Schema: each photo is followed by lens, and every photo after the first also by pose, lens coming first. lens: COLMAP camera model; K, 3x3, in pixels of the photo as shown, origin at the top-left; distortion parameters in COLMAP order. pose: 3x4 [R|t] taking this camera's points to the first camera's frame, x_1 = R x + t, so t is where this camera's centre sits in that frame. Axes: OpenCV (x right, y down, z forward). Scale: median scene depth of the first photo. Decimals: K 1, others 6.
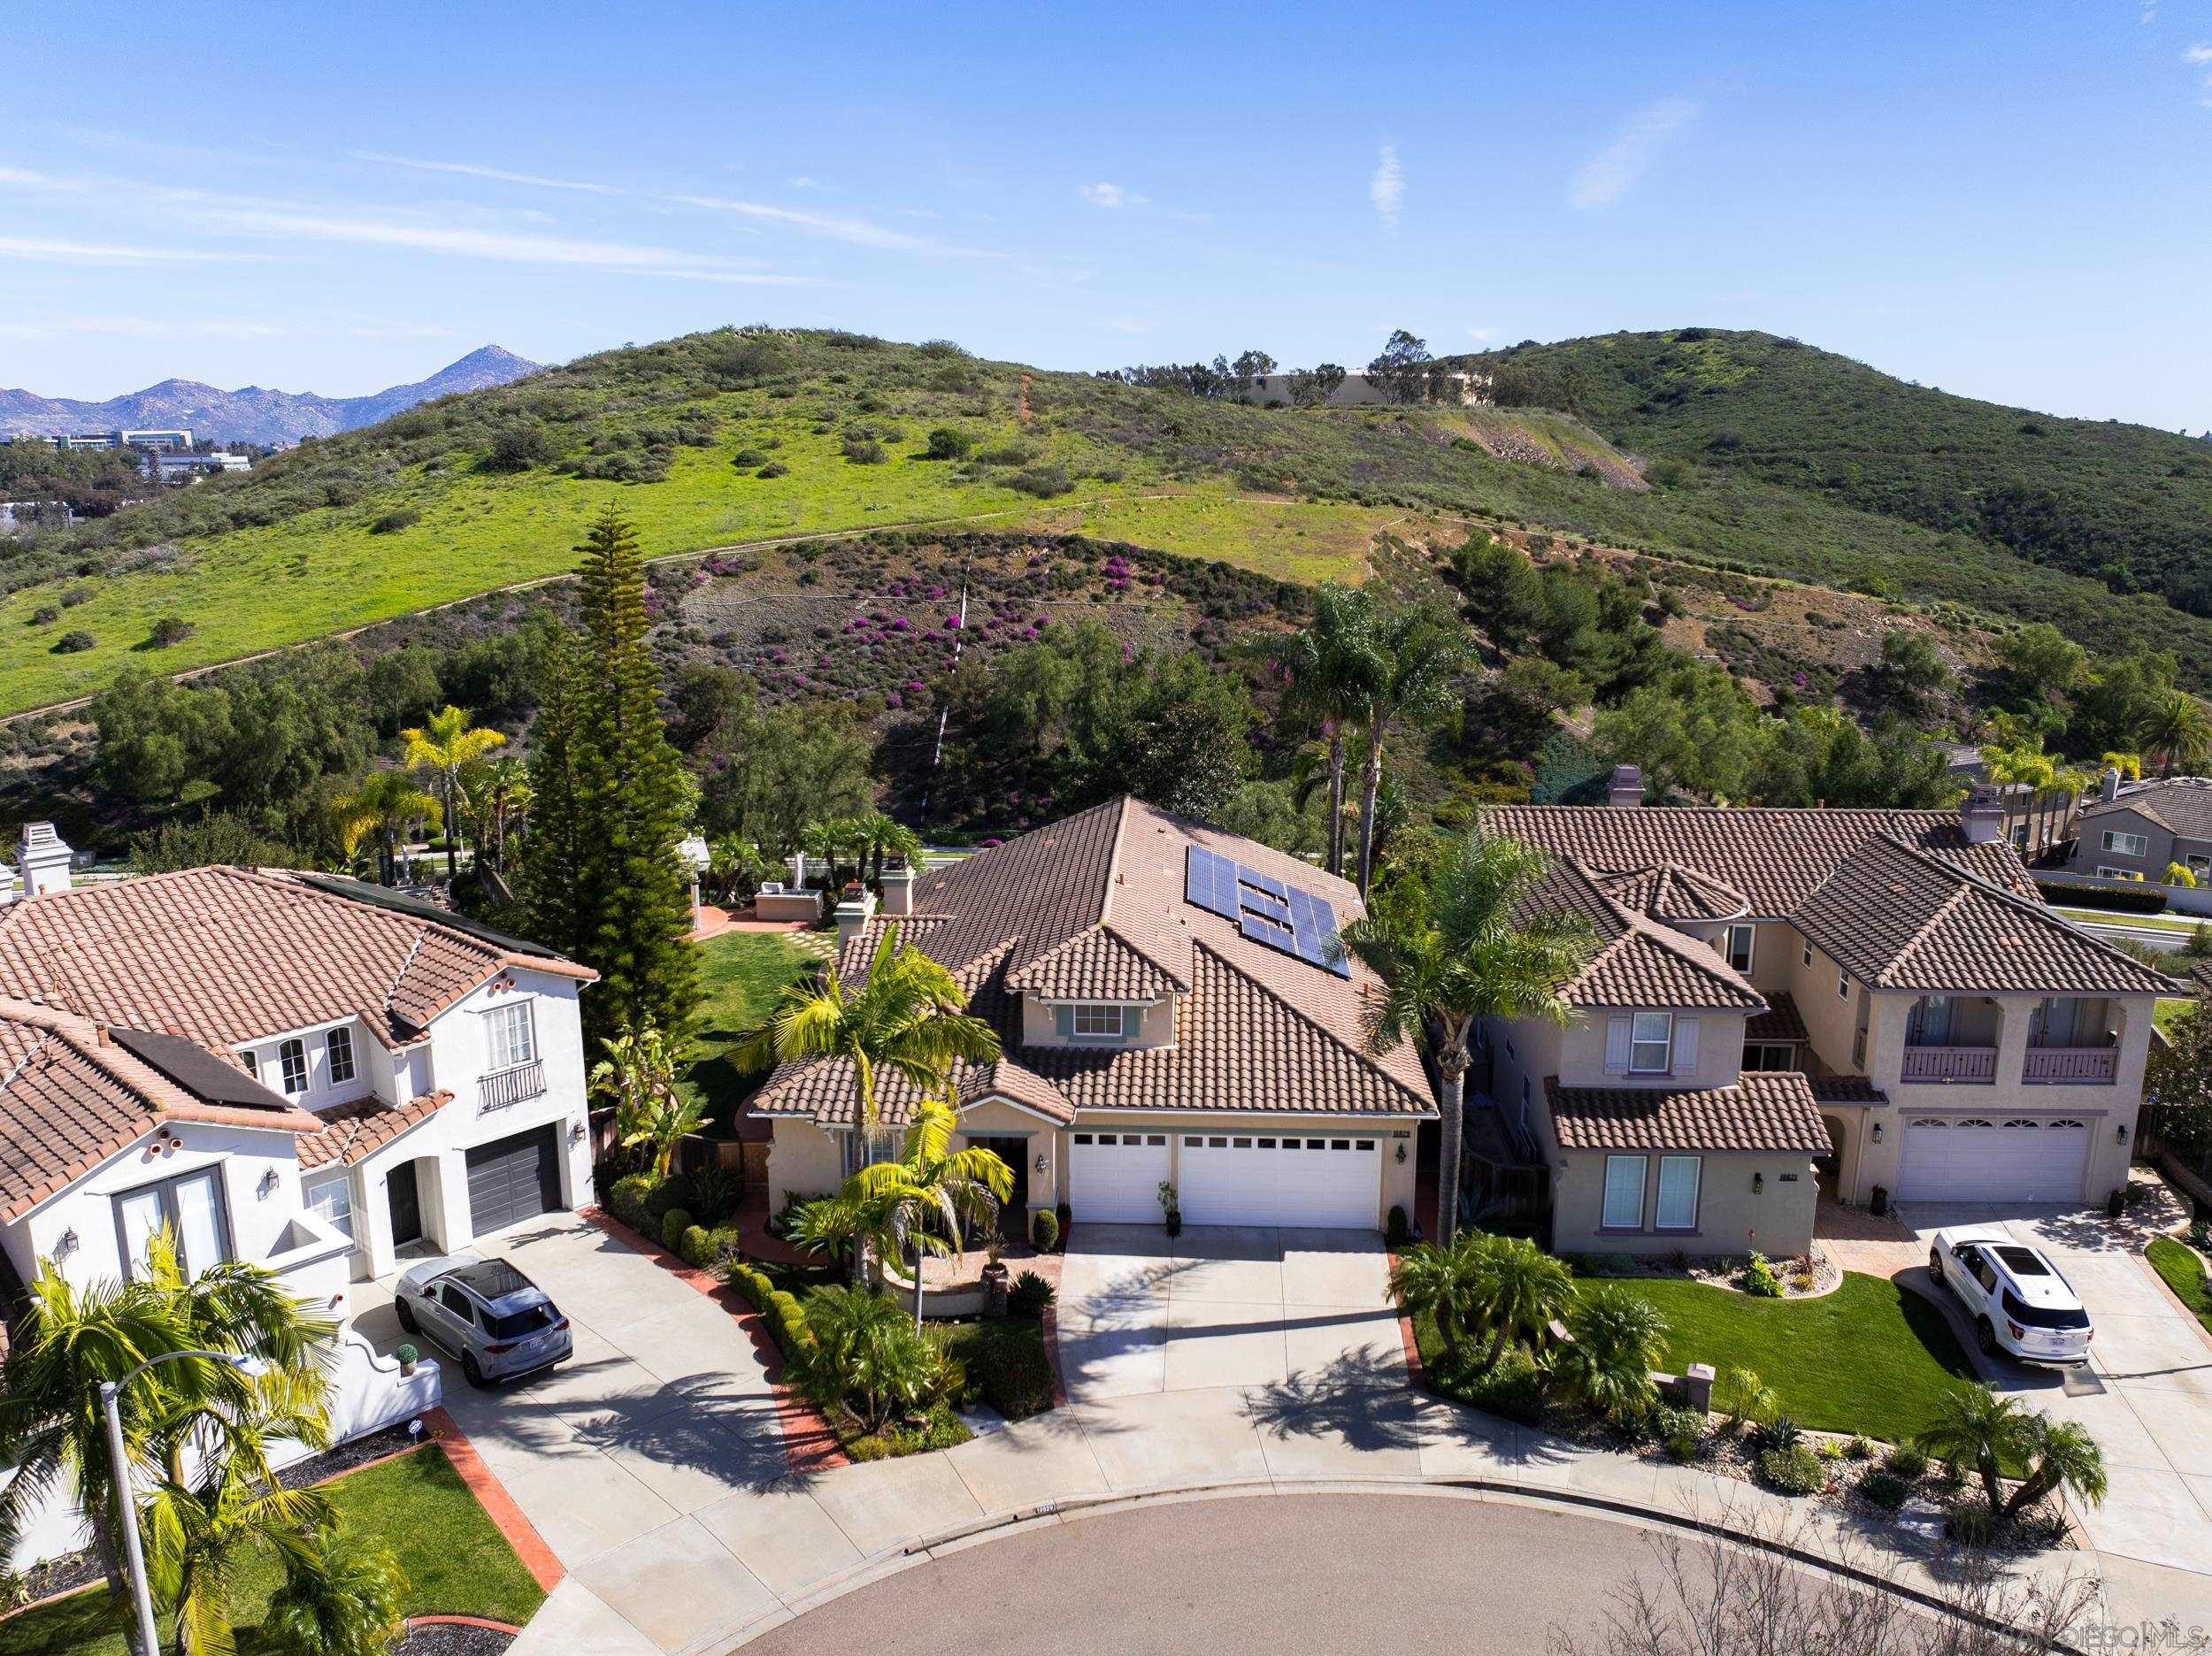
lens RADIAL K [[1615.5, 0, 1097.7], [0, 1615.5, 831.7], [0, 0, 1]] dist [-0.030616, -0.018098]
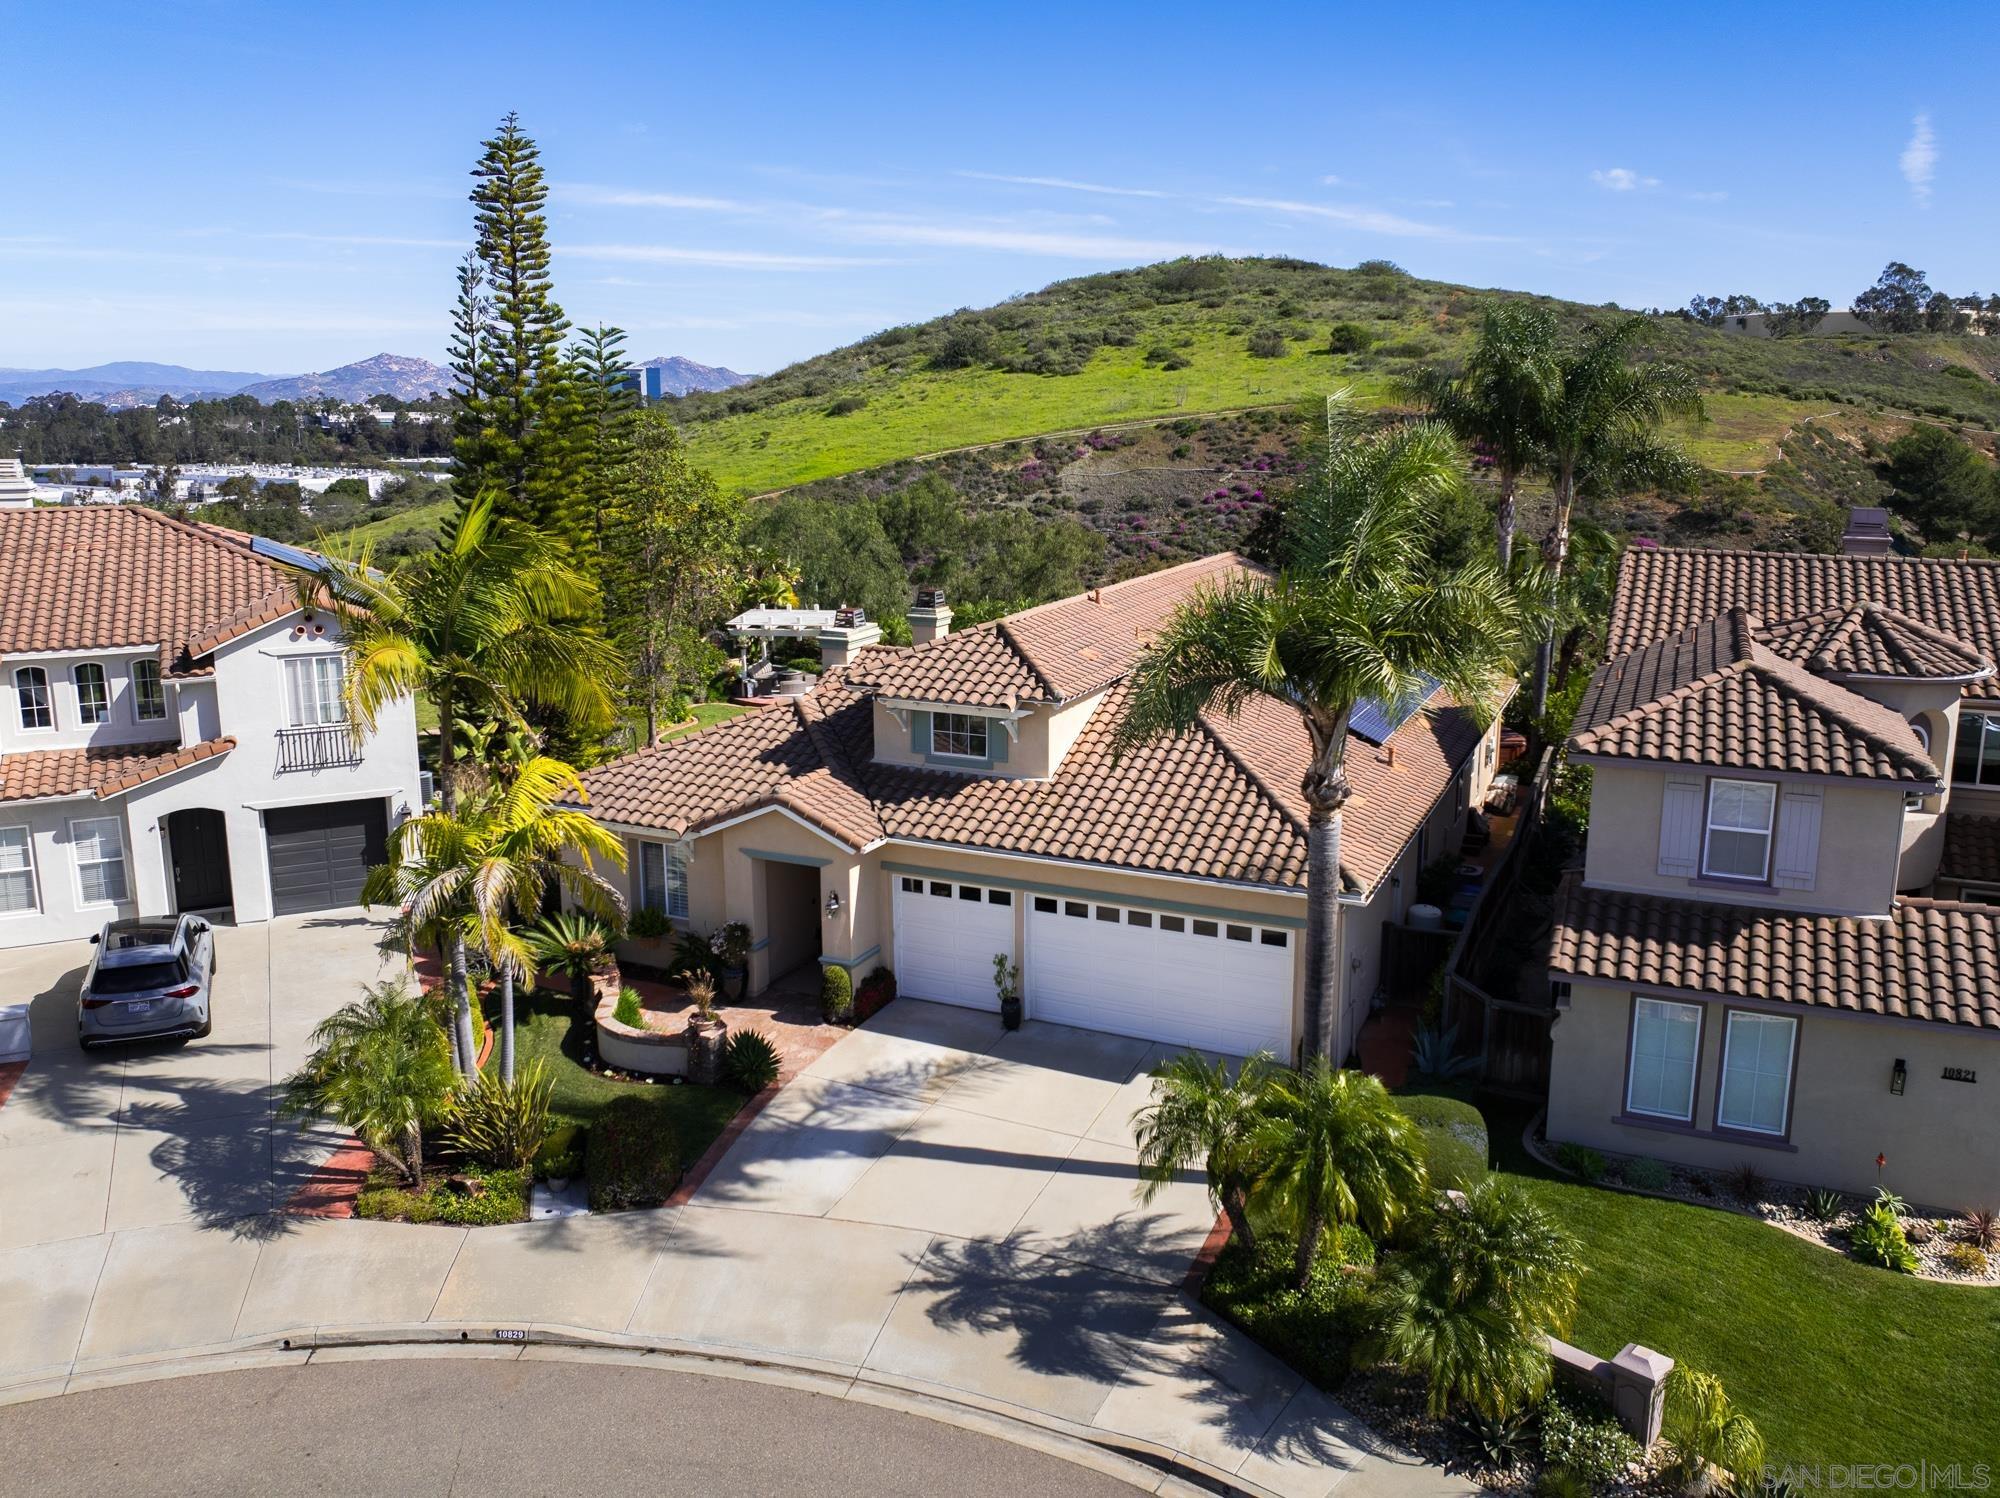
lens RADIAL K [[1460.8, 0, 1039.1], [0, 1460.8, 685.1], [0, 0, 1]] dist [-0.030616, -0.018098]
pose [[0.935196, 0.065191, -0.348079, 0.280525], [-0.081480, 0.996150, -0.032346, 0.114629], [0.344630, 0.058611, 0.936907, 0.373671]]
